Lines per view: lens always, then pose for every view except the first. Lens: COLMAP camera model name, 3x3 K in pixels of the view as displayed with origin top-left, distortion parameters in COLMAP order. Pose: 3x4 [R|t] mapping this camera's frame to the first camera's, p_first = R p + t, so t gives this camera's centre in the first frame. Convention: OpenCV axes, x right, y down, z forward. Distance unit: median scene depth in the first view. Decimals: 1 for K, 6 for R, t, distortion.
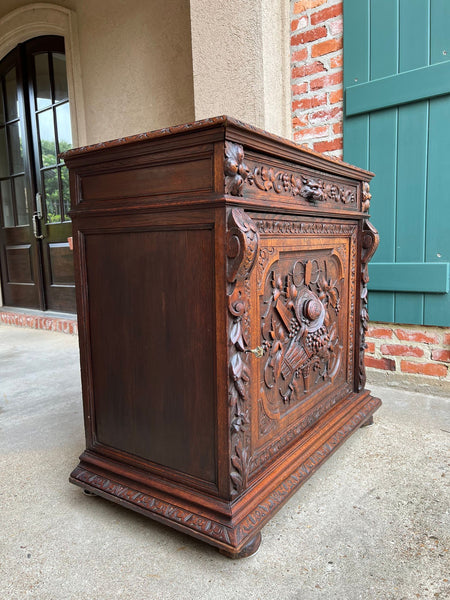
lens RADIAL K [[452.9, 0, 228.0], [0, 452.9, 304.2], [0, 0, 1]] dist [0.044184, -0.058623]
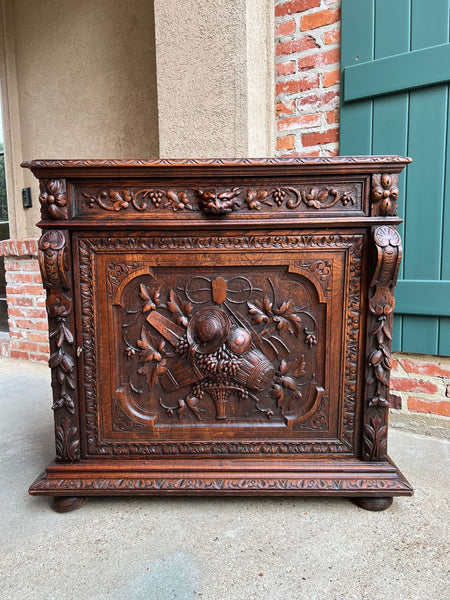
lens RADIAL K [[450.0, 0, 224.8], [0, 450.0, 303.5], [0, 0, 1]] dist [0.061806, -0.081038]
pose [[0.993419, 0.004850, 0.114430, -0.047233], [-0.002754, 0.999826, -0.018466, -0.029855], [-0.114499, 0.018030, 0.993260, 0.205955]]
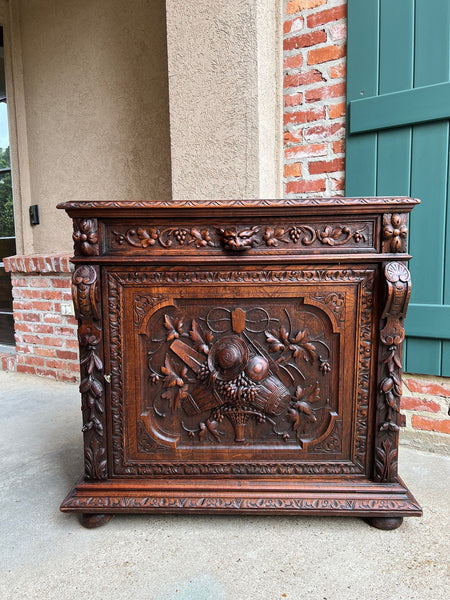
lens RADIAL K [[460.0, 0, 219.3], [0, 460.0, 303.5], [0, 0, 1]] dist [0.046616, -0.069246]
pose [[0.992797, 0.004815, 0.119710, -0.088975], [-0.001594, 0.999634, -0.026988, -0.062897], [-0.119797, 0.026602, 0.992442, 0.158876]]
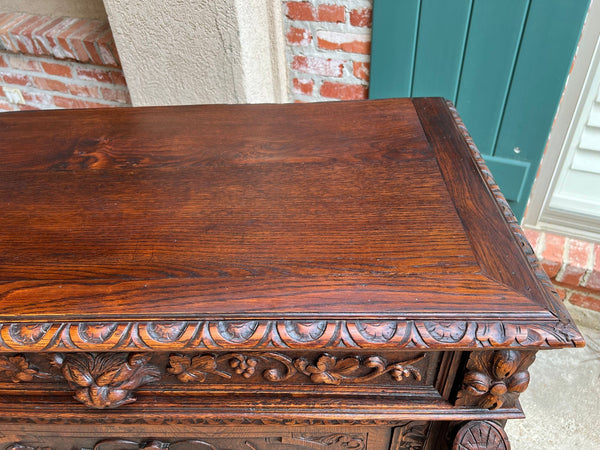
lens RADIAL K [[460.0, 0, 304.2], [0, 460.0, 223.3], [0, 0, 1]] dist [0.046616, -0.069246]
pose [[0.973480, -0.151163, 0.171718, 0.032107], [0.042039, 0.856018, 0.515234, -0.331807], [-0.224878, -0.494351, 0.839671, 0.409155]]
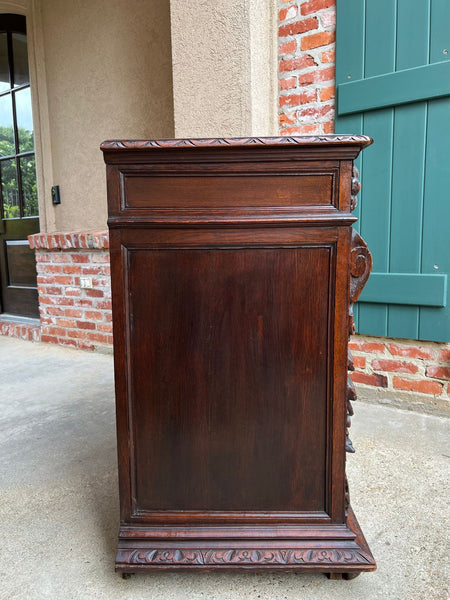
lens RADIAL K [[465.7, 0, 226.4], [0, 465.7, 300.8], [0, 0, 1]] dist [0.043400, -0.061635]
pose [[0.997464, 0.007001, 0.070824, -0.033084], [-0.007064, 0.999975, 0.000638, -0.030377], [-0.070817, -0.001136, 0.997489, 0.058112]]
